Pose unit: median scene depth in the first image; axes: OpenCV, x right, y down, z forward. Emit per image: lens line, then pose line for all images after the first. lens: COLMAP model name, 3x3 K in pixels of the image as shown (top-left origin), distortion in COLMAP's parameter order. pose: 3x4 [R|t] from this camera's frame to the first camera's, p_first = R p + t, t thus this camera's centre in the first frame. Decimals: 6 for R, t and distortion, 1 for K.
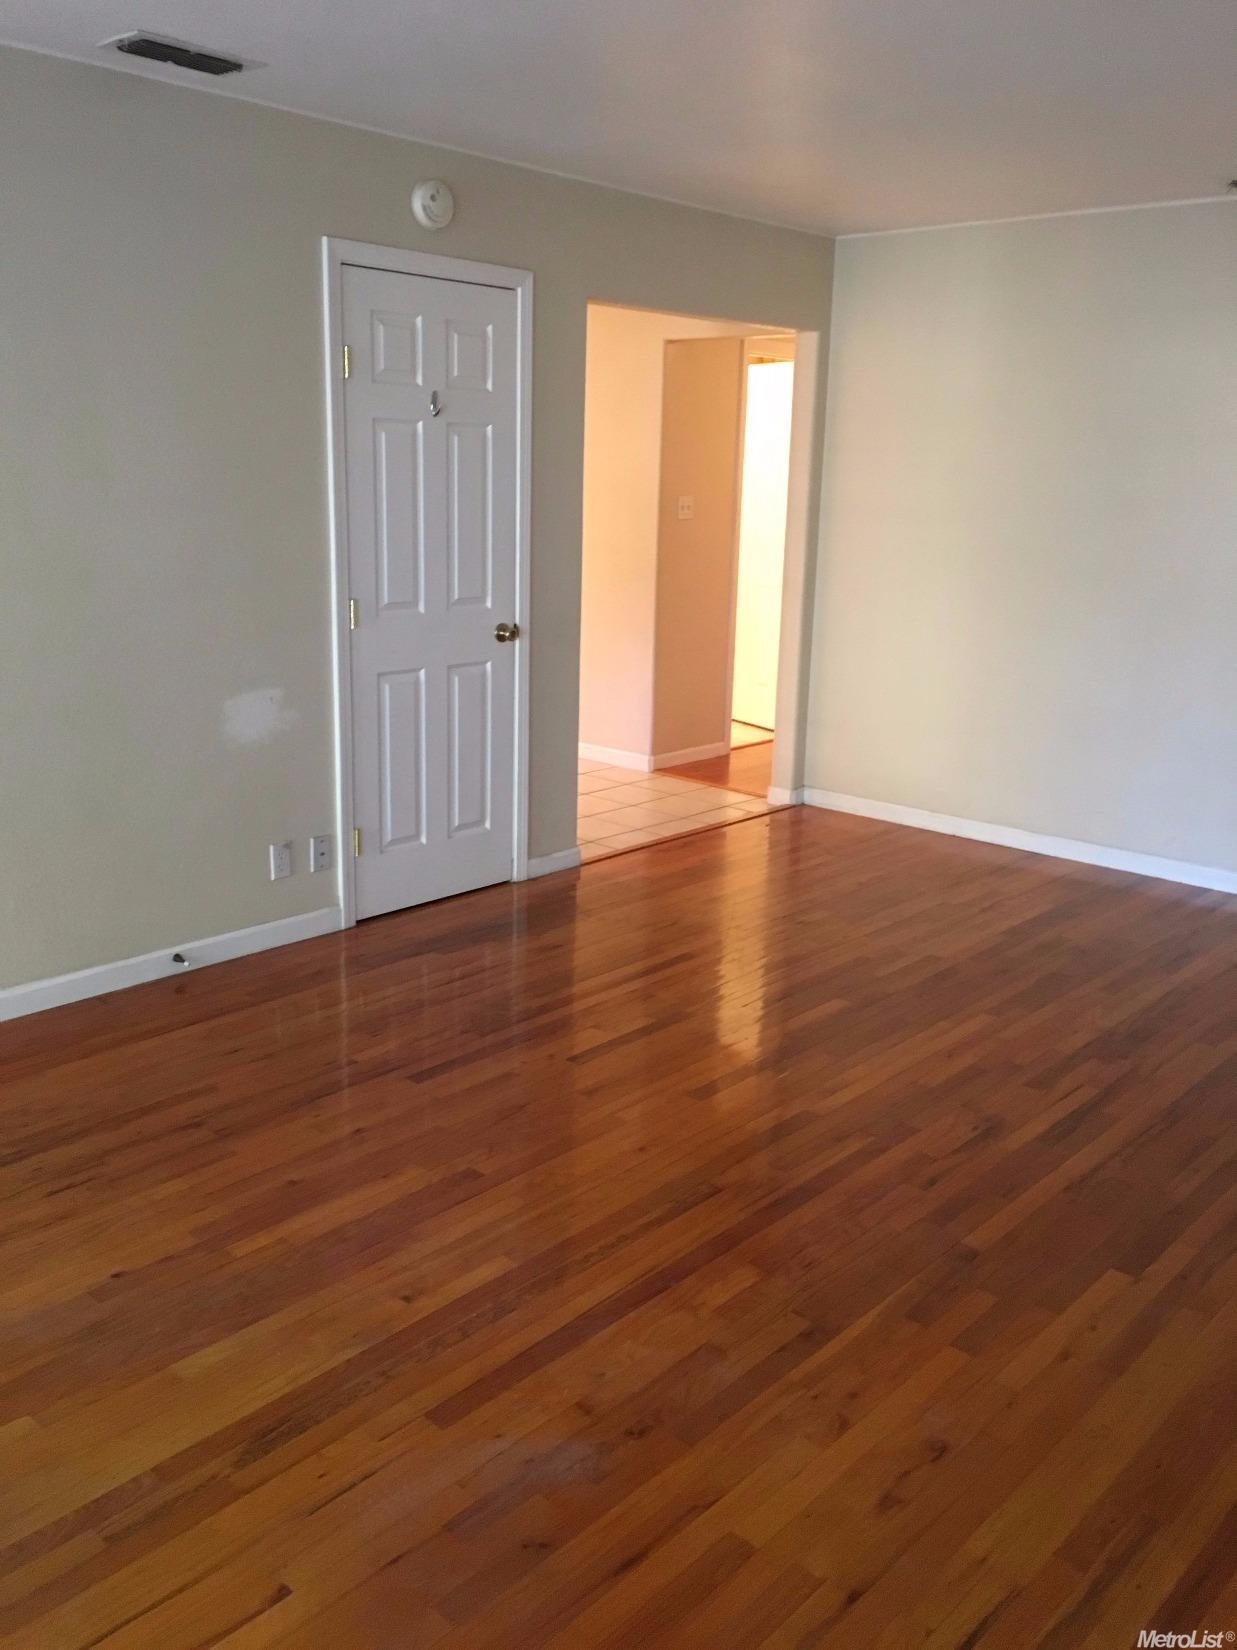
lens RADIAL K [[1411.7, 0, 612.9], [0, 1411.7, 827.1], [0, 0, 1]] dist [0.068162, -0.055328]
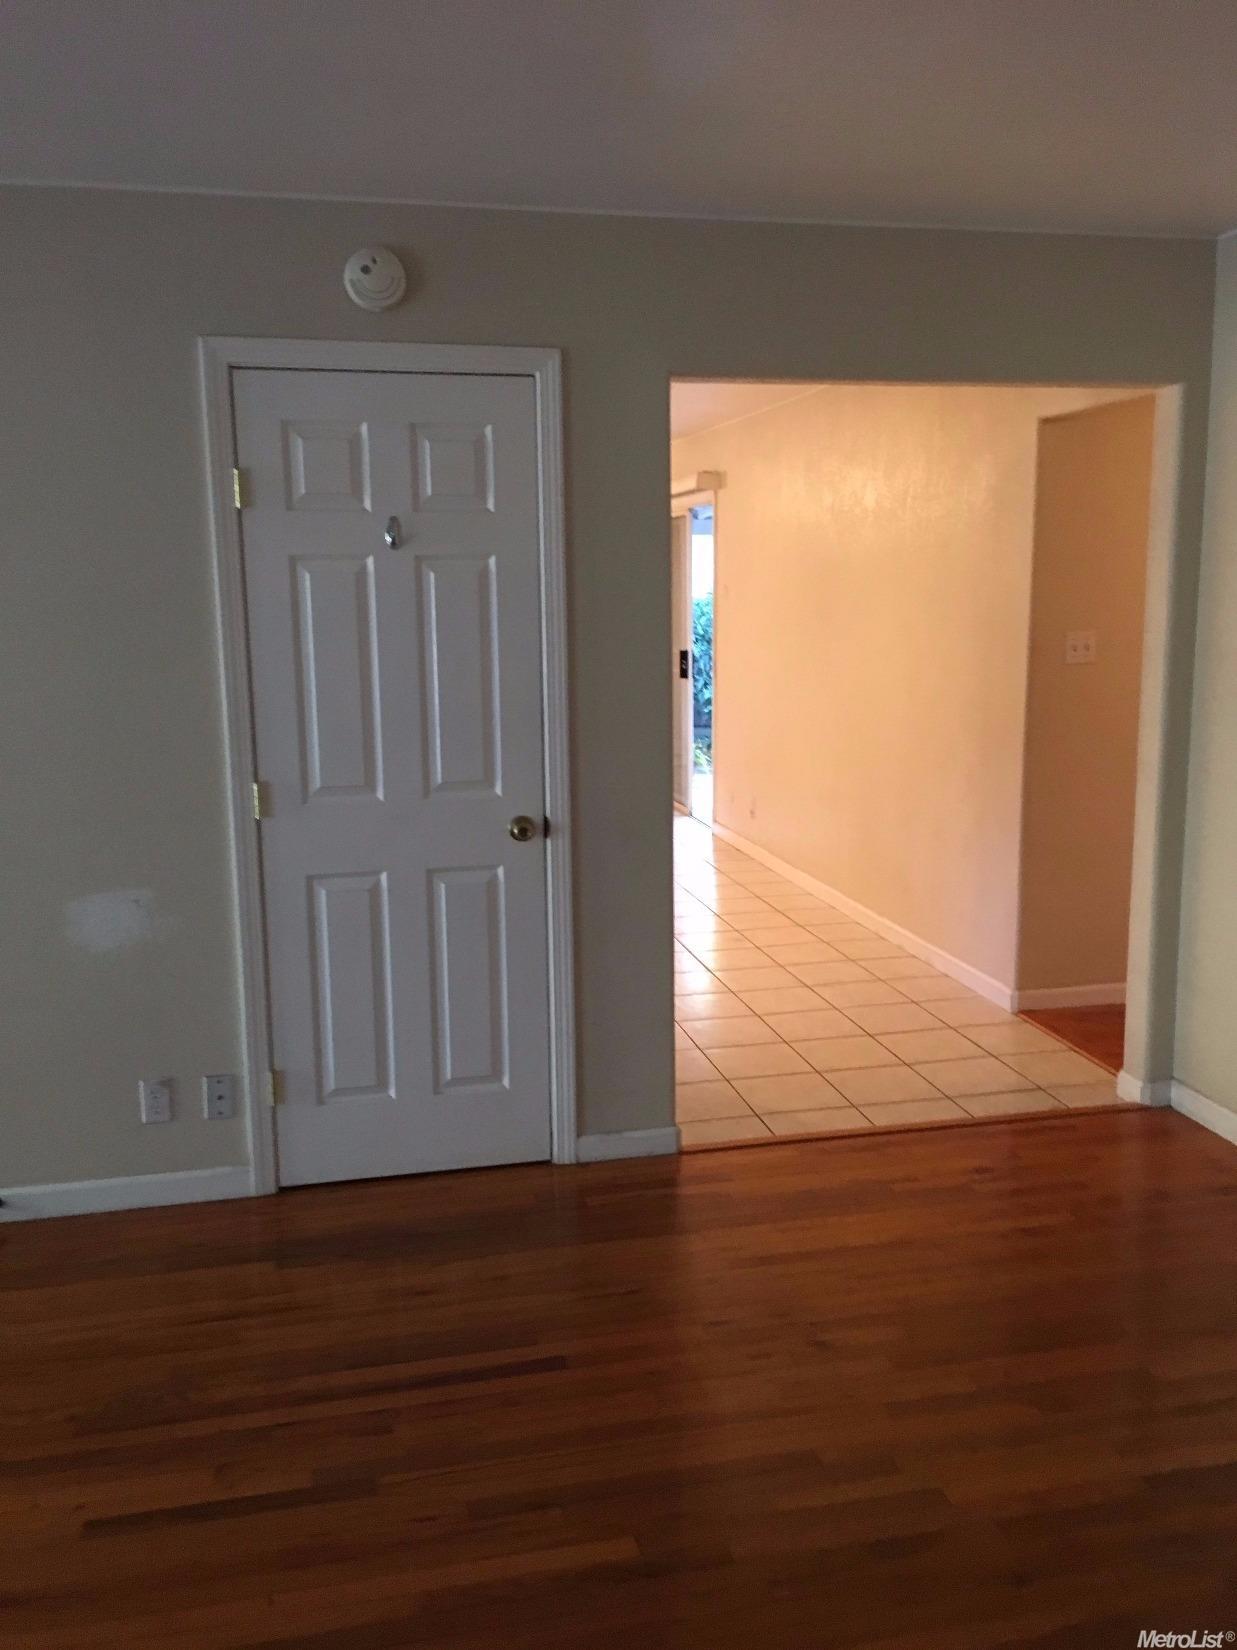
lens RADIAL K [[1411.7, 0, 620.9], [0, 1411.7, 822.2], [0, 0, 1]] dist [0.068162, -0.055328]
pose [[0.817905, 0.065799, -0.571579, 0.403907], [-0.114657, 0.992153, -0.049854, -0.114822], [0.563814, 0.106311, 0.819031, 0.443352]]
